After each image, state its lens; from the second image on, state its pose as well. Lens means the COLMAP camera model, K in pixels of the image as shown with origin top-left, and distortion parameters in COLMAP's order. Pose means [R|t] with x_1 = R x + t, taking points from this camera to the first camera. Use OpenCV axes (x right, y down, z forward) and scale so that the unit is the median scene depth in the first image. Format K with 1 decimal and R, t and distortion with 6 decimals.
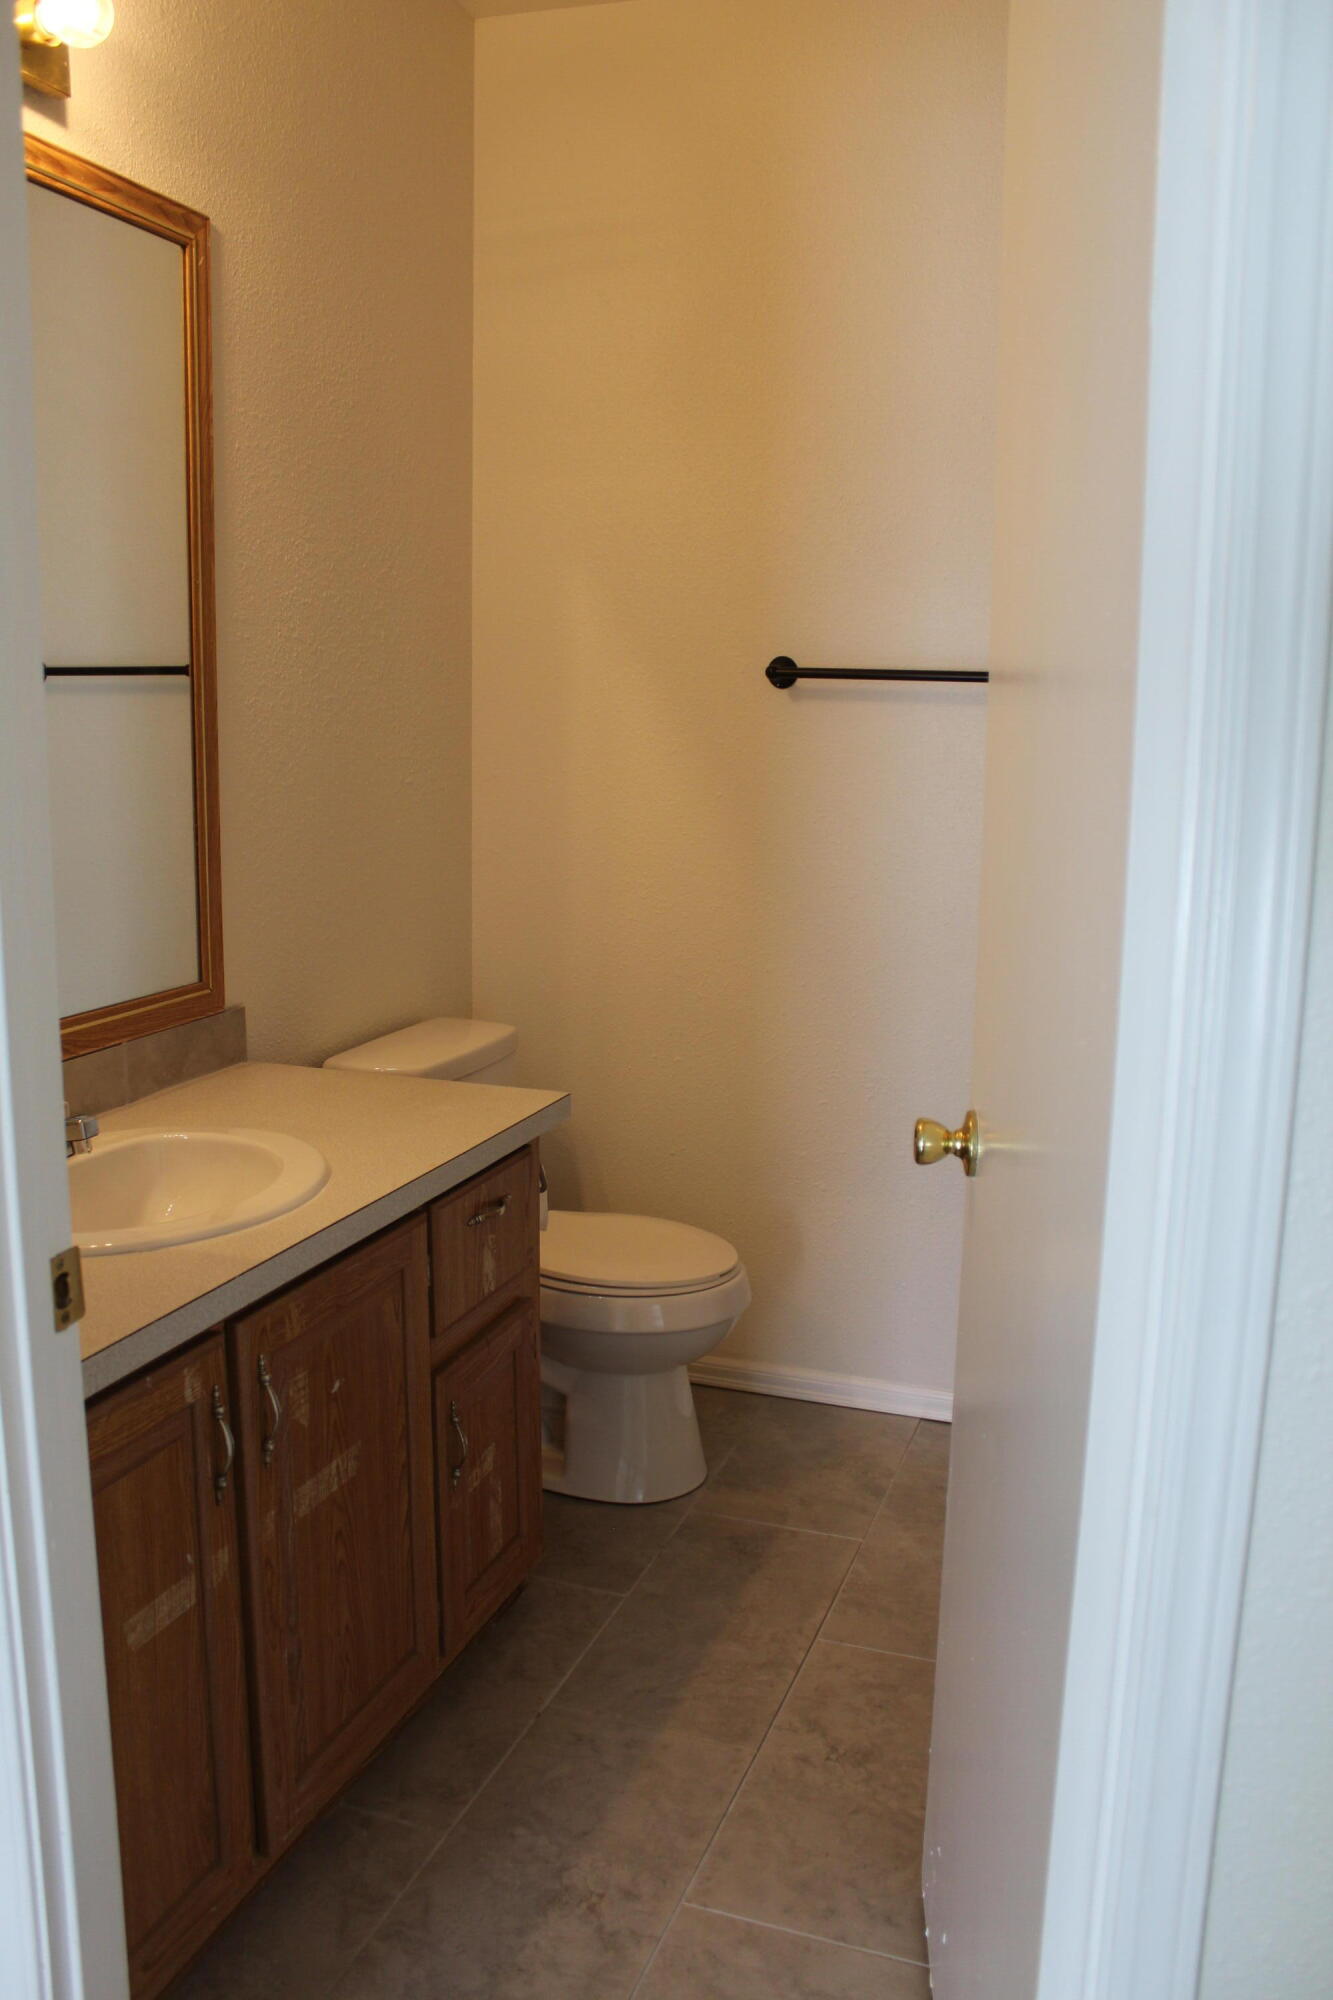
lens RADIAL K [[1673.2, 0, 665.3], [0, 1673.2, 1001.9], [0, 0, 1]] dist [-0.150553, 0.131933]
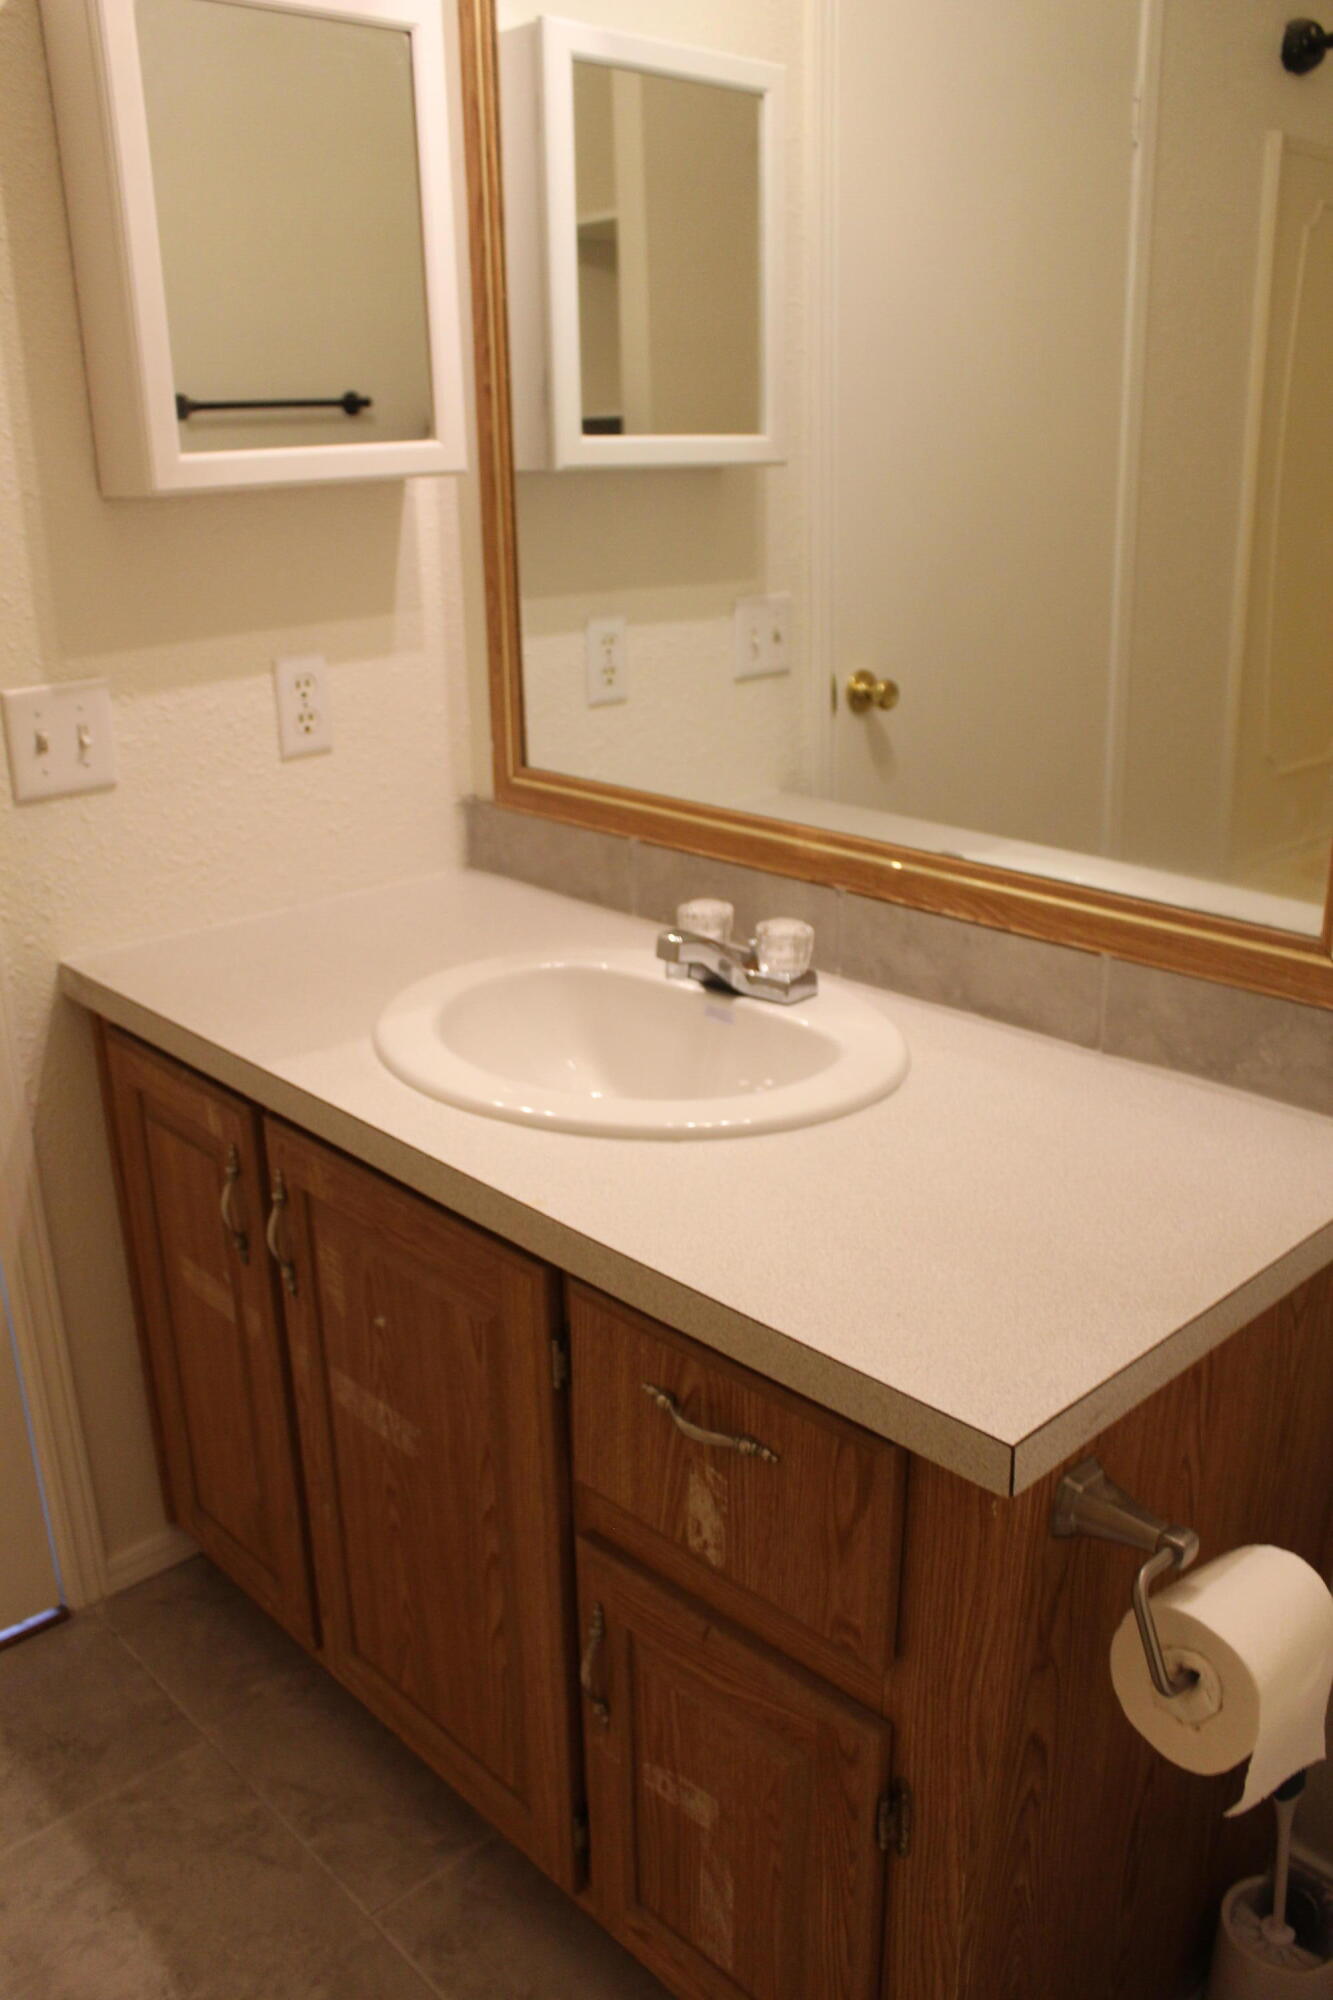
lens RADIAL K [[1673.2, 0, 666.0], [0, 1673.2, 999.2], [0, 0, 1]] dist [-0.150553, 0.131933]
pose [[-0.461854, 0.287833, -0.838954, 0.312474], [-0.147001, 0.907958, 0.392433, -0.205129], [0.874690, 0.304574, -0.377032, 1.242734]]
